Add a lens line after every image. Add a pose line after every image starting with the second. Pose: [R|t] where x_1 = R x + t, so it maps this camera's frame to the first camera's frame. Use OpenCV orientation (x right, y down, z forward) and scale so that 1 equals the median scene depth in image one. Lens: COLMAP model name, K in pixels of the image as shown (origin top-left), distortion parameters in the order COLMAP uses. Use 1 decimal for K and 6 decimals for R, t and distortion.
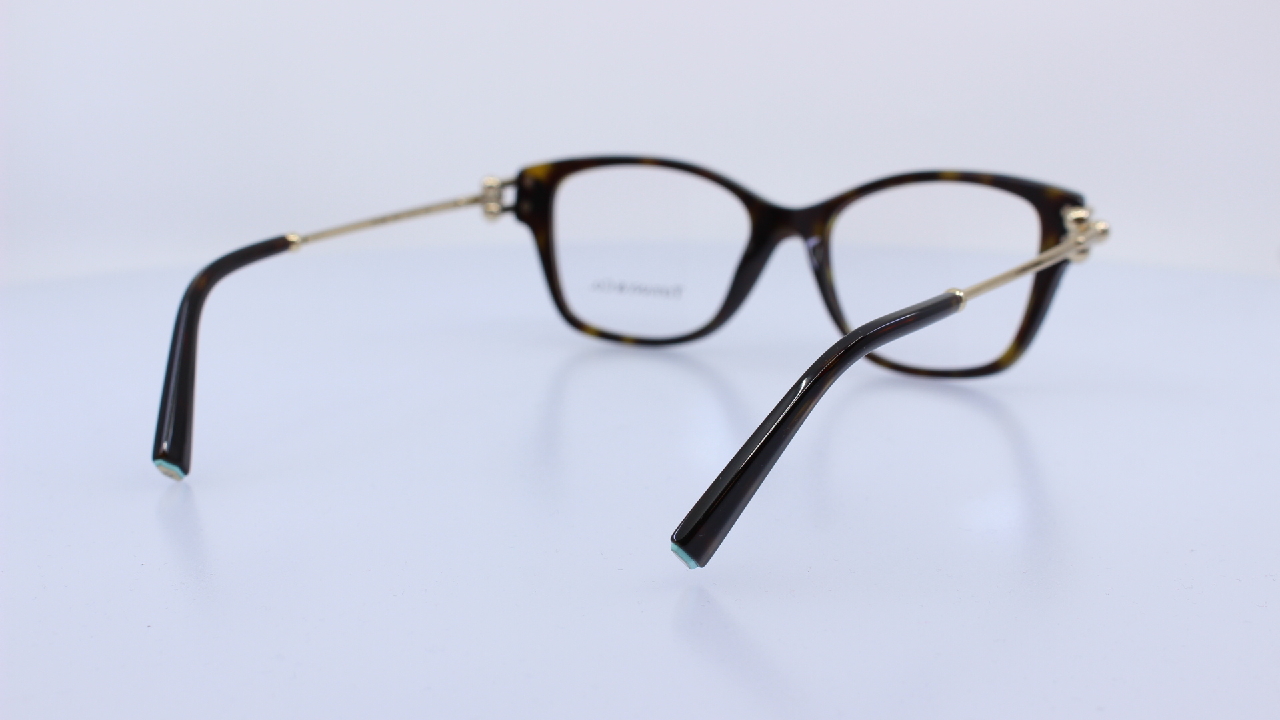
lens RADIAL K [[1645.3, 0, 640.0], [0, 1645.3, 360.0], [0, 0, 1]] dist [-0.147566, 0.024654]
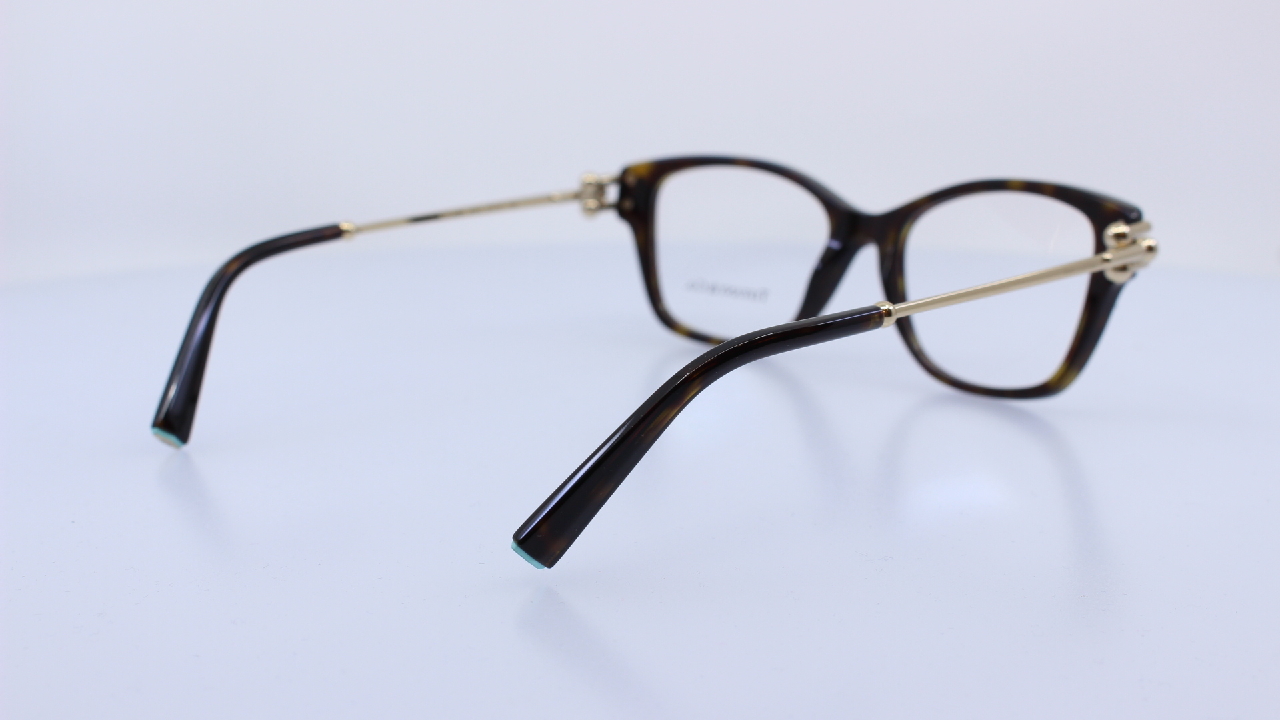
lens RADIAL K [[1645.3, 0, 640.0], [0, 1645.3, 360.0], [0, 0, 1]] dist [-0.147566, 0.024654]
pose [[0.967095, 0.053247, -0.248781, 0.202999], [-0.052834, 0.998568, 0.008340, -0.006979], [0.248869, 0.005079, 0.968524, 0.026192]]
